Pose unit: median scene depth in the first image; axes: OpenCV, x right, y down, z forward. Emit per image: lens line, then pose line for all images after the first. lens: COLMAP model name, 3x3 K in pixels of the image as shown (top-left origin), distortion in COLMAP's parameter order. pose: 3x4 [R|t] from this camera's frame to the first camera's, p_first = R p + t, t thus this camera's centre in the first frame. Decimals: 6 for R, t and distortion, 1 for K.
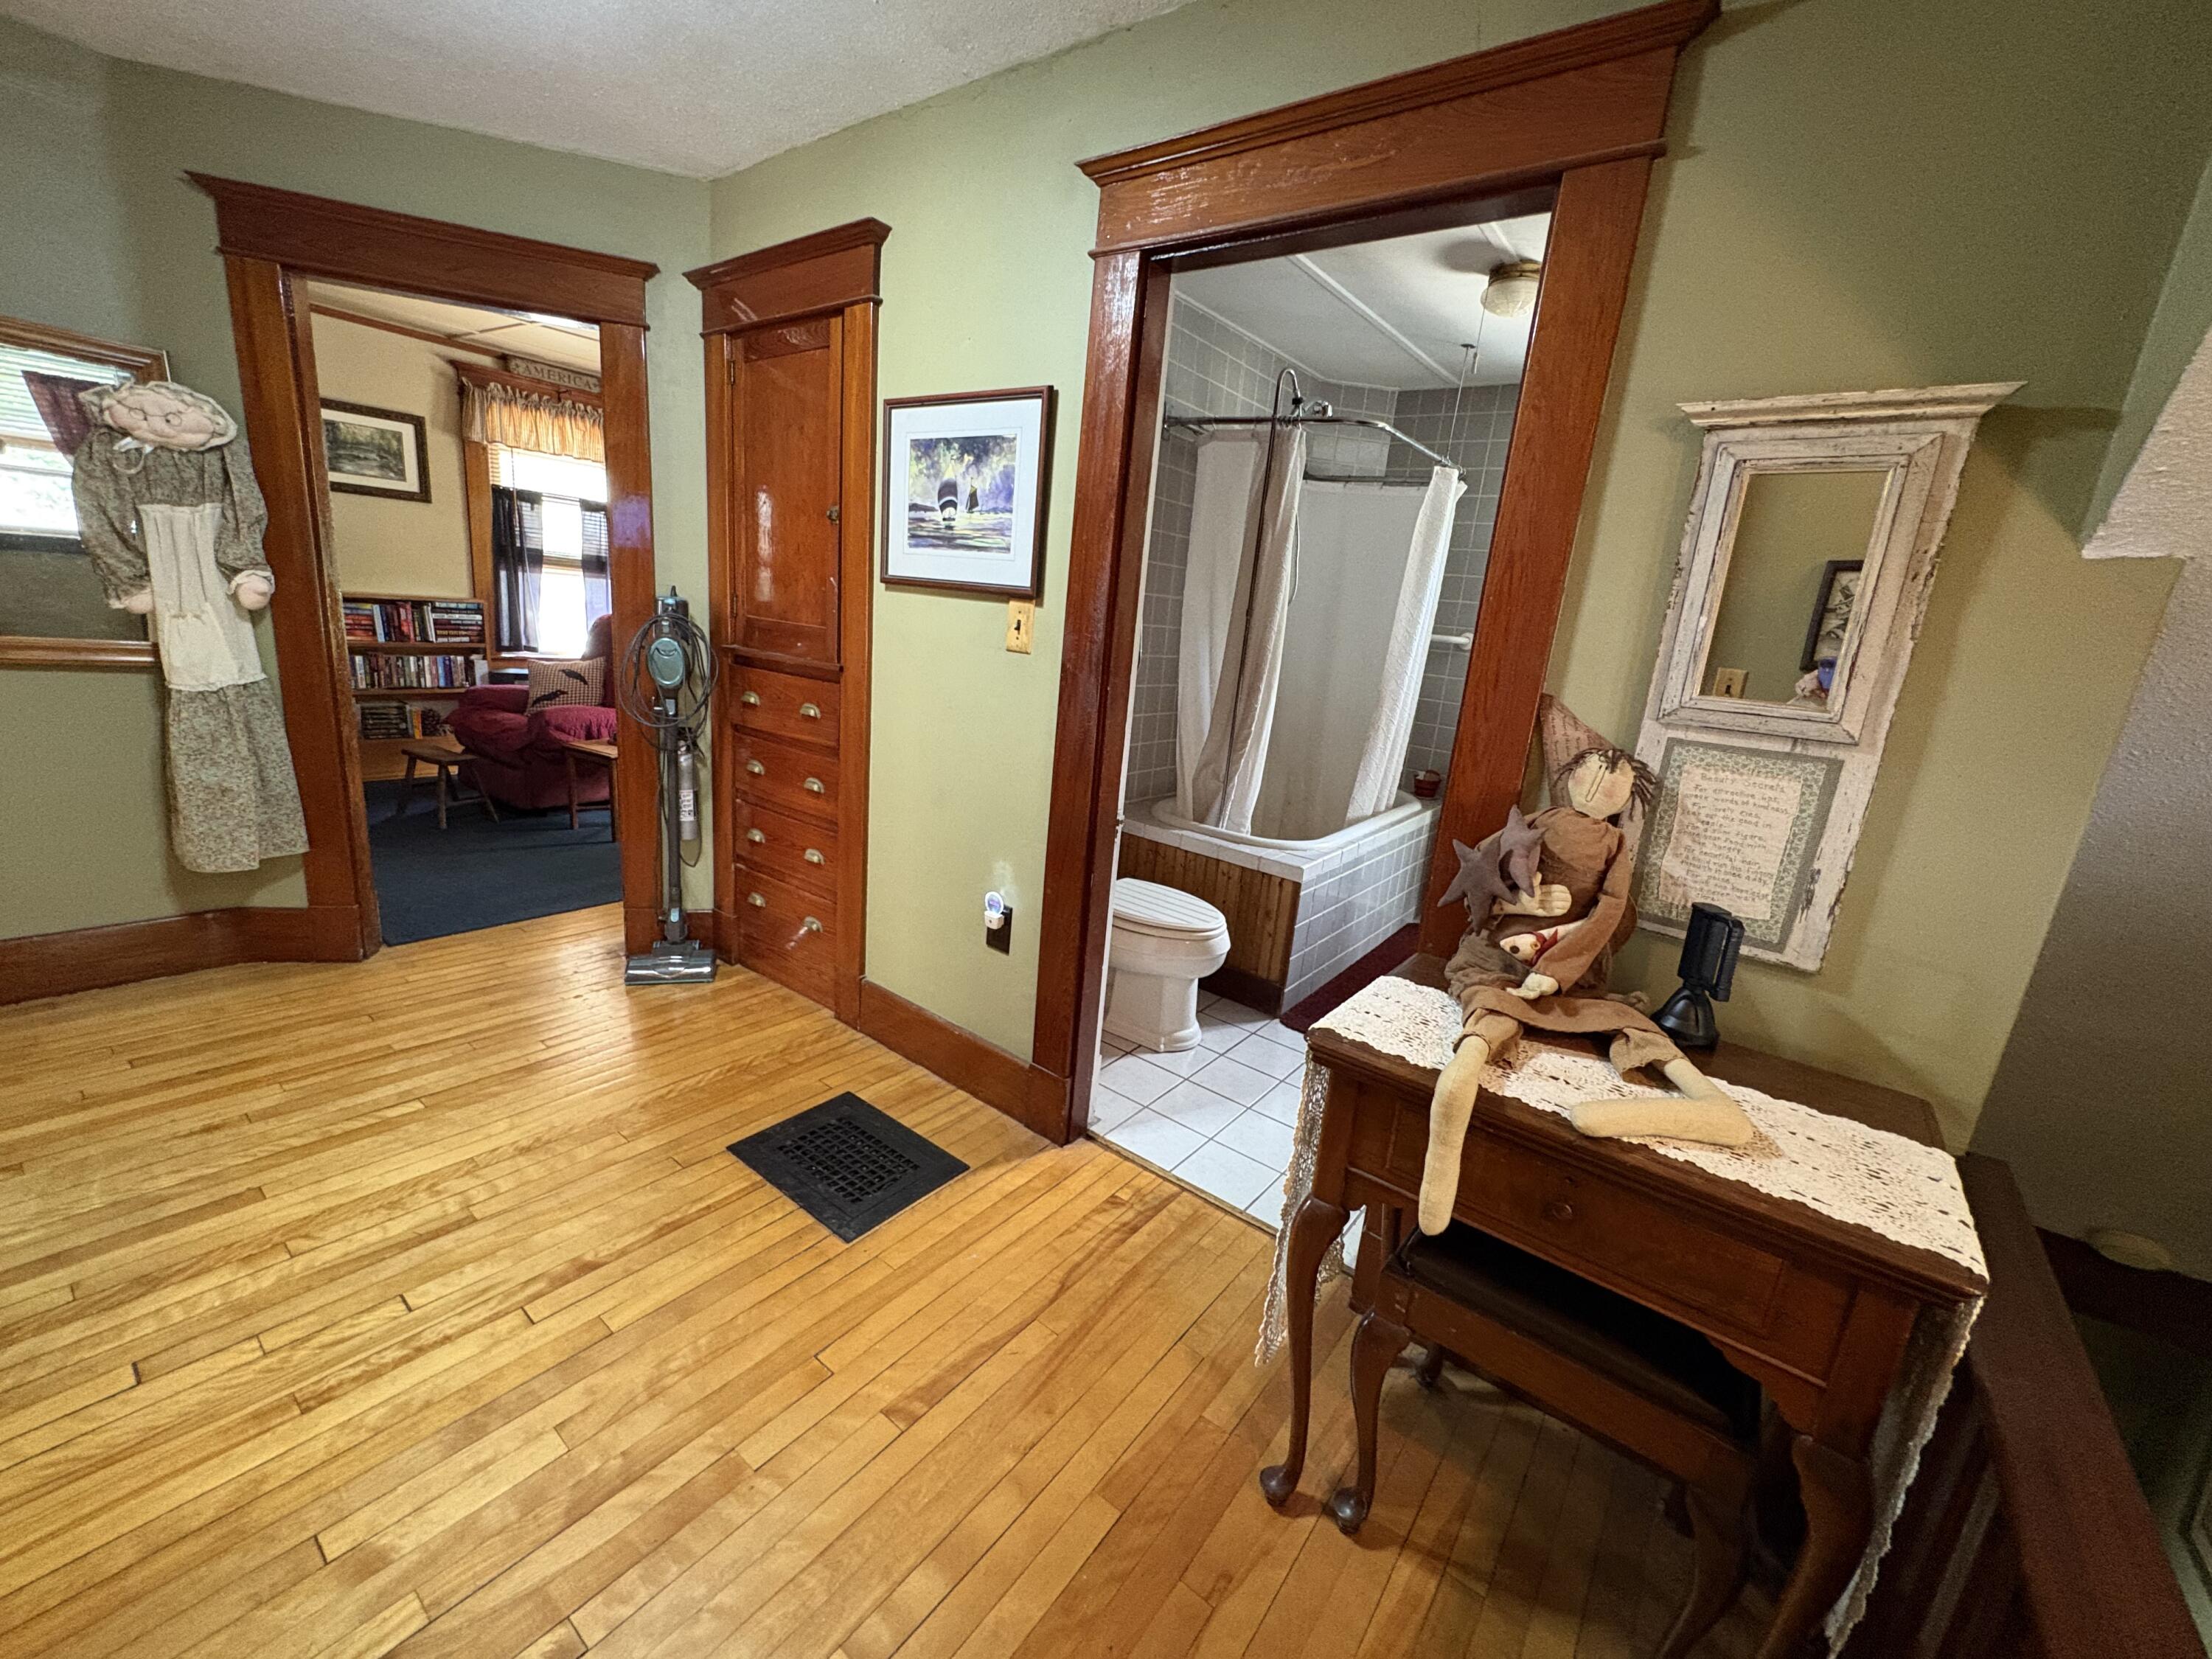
lens RADIAL K [[884.9, 0, 1109.0], [0, 884.9, 832.4], [0, 0, 1]] dist [0.001286, -0.000030]
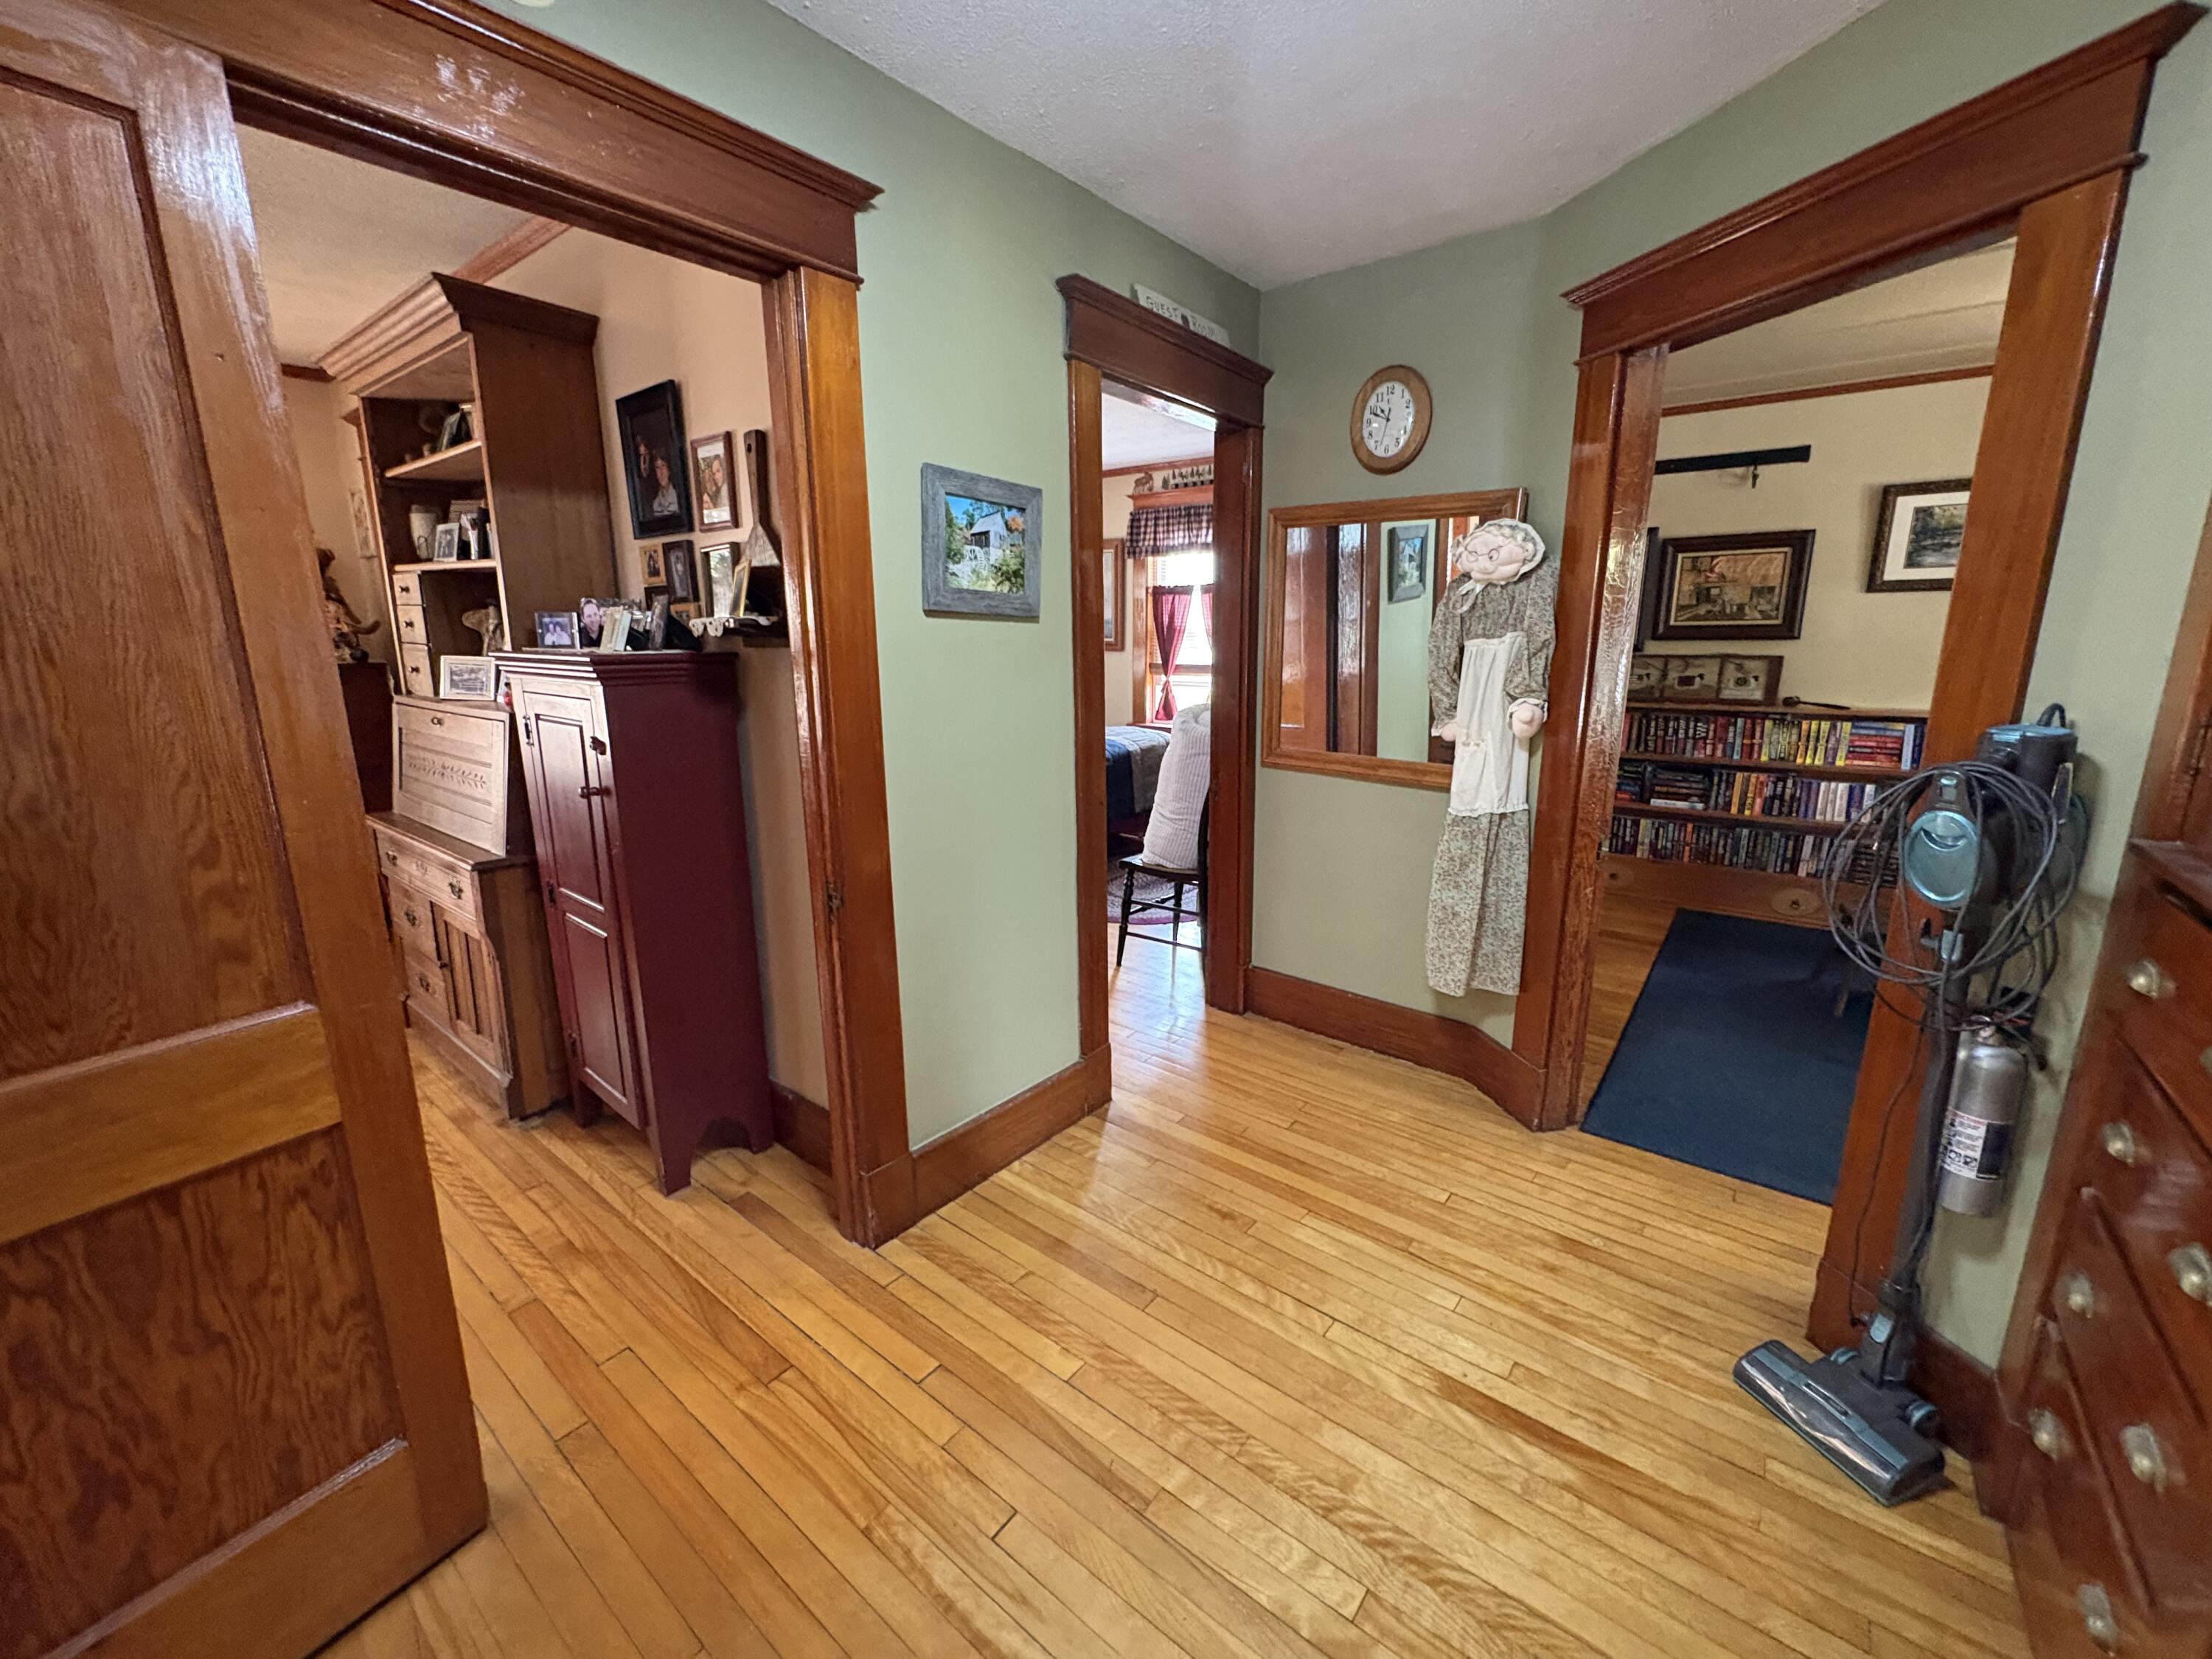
lens RADIAL K [[884.9, 0, 1111.8], [0, 884.9, 826.2], [0, 0, 1]] dist [0.001286, -0.000030]
pose [[-0.024442, 0.119247, -0.992564, -0.003328], [-0.241670, 0.962708, 0.121611, -0.089206], [0.970051, 0.242845, 0.005288, 0.310451]]
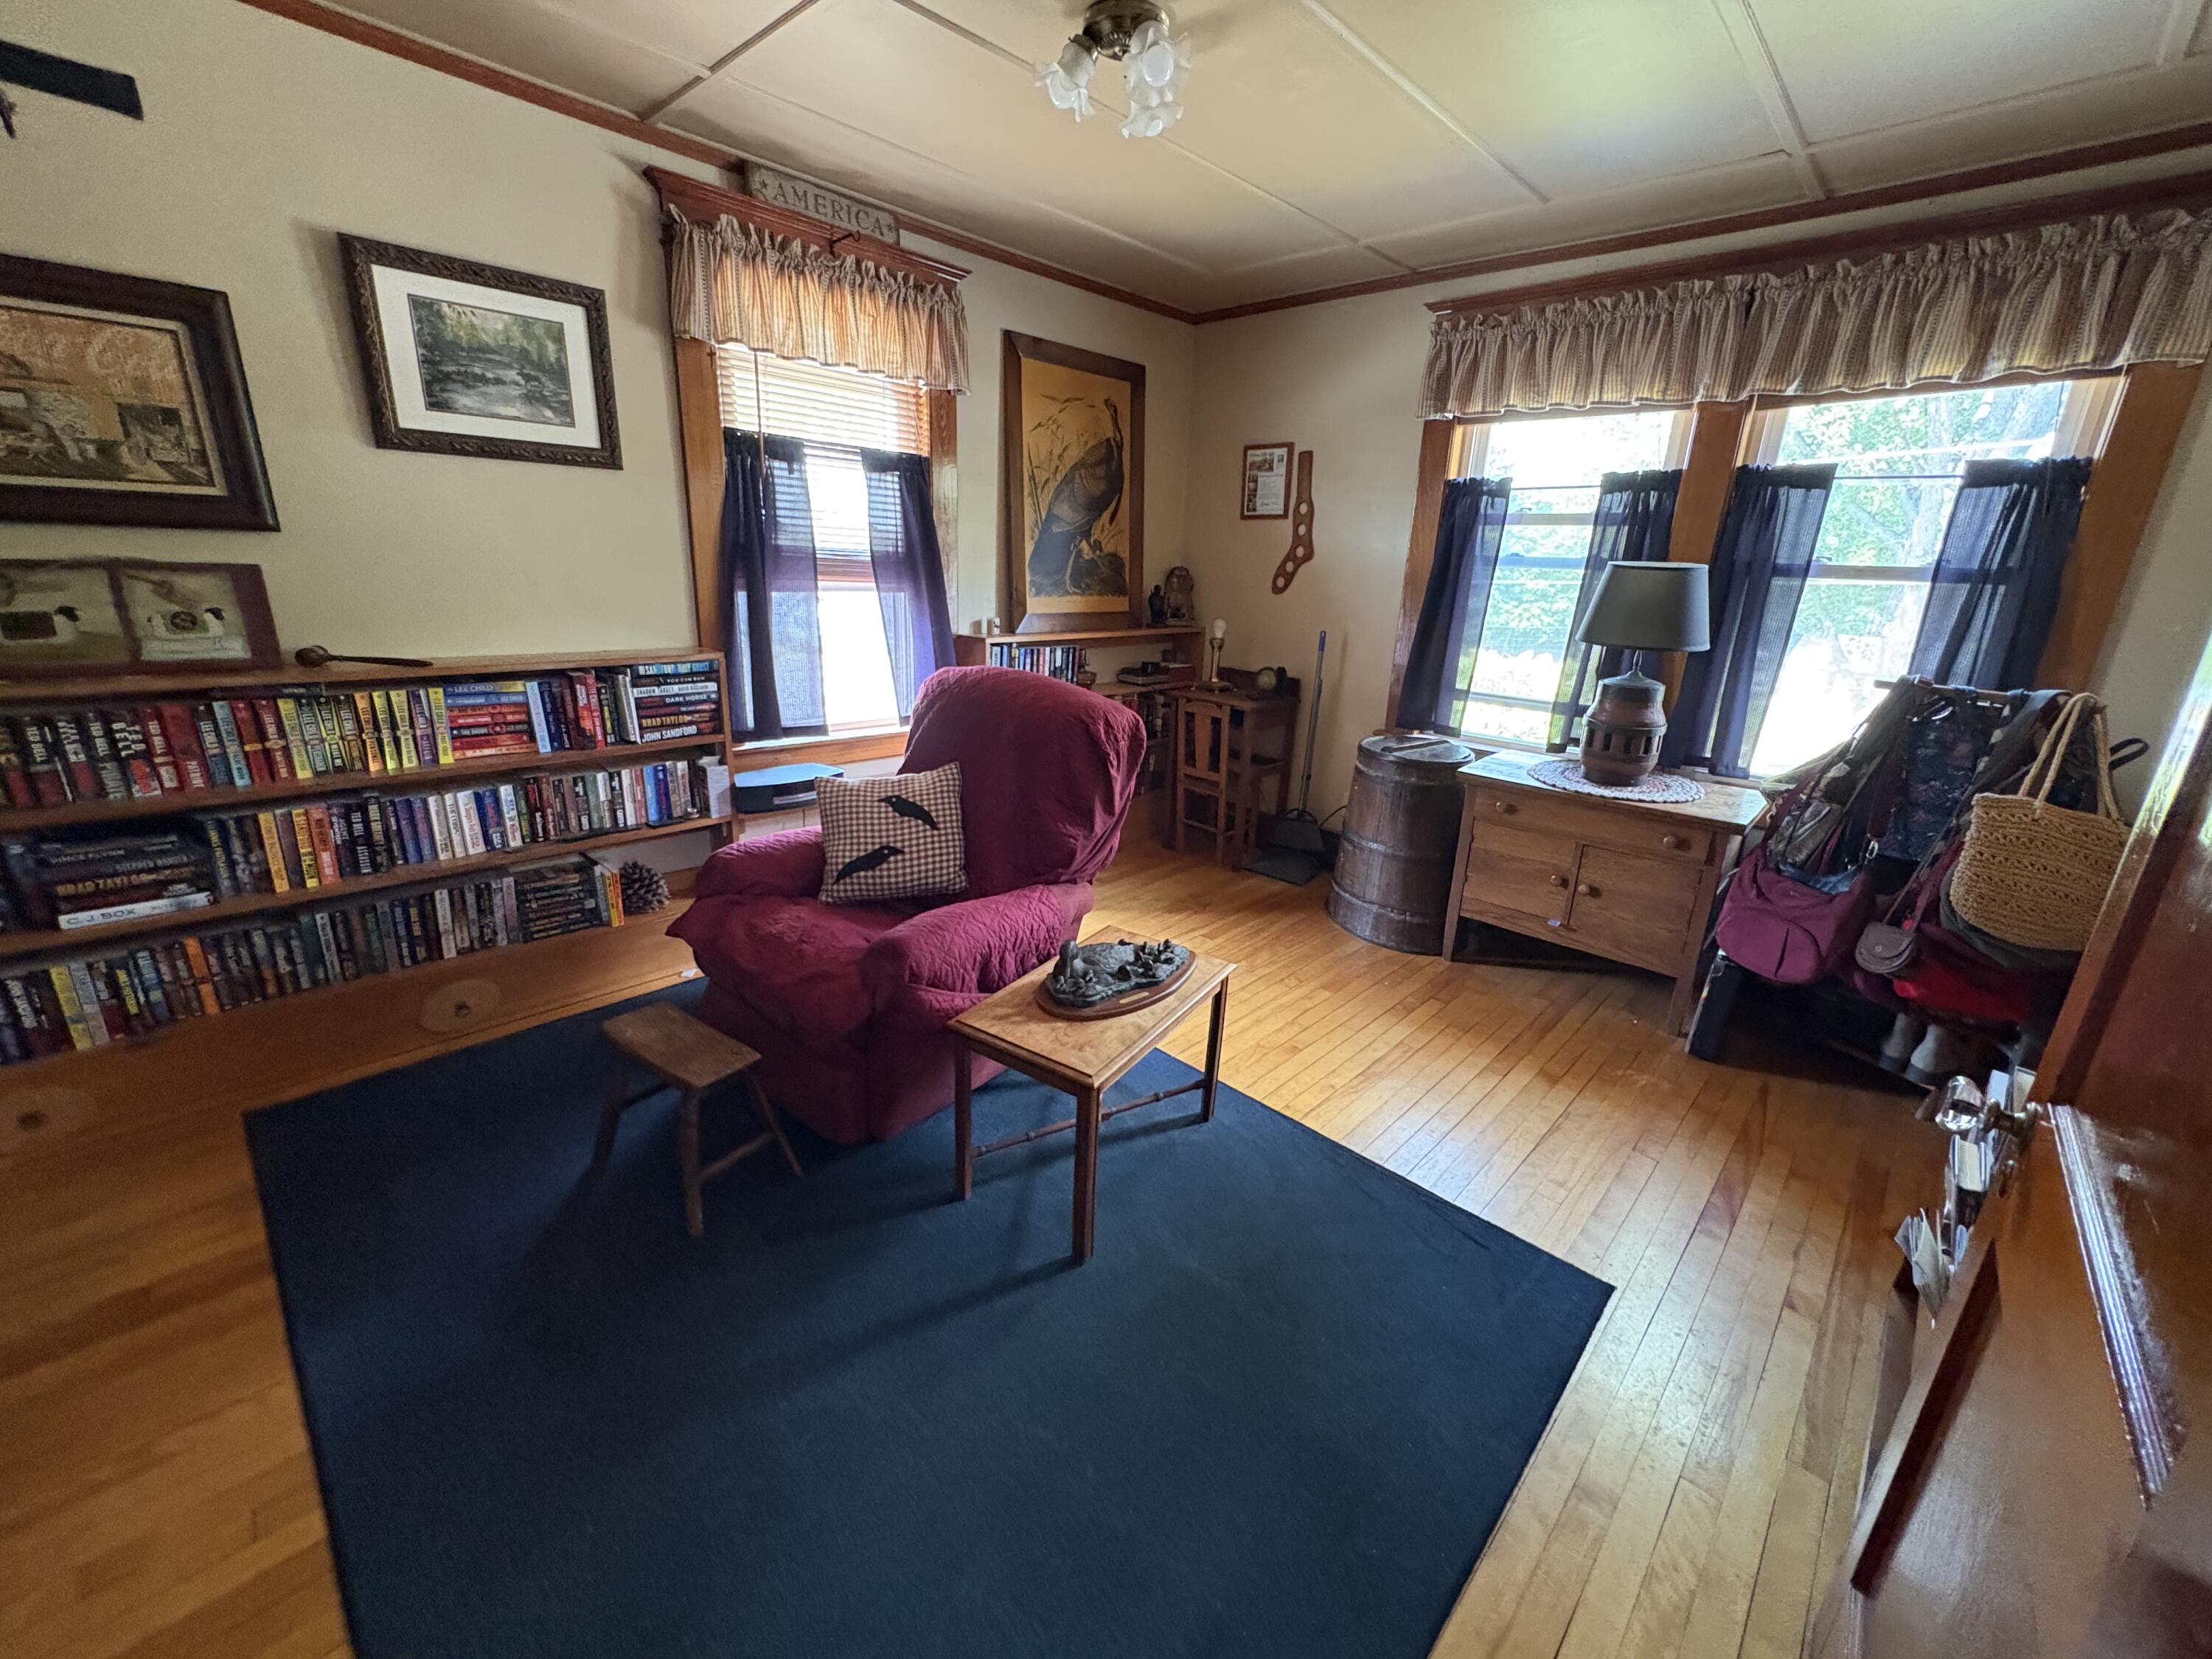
lens RADIAL K [[884.9, 0, 1104.1], [0, 884.9, 832.2], [0, 0, 1]] dist [0.001286, -0.000030]
pose [[0.990287, -0.014854, -0.138242, -0.433029], [0.020552, 0.998993, 0.039877, -0.181985], [0.137511, -0.042331, 0.989595, 0.537579]]
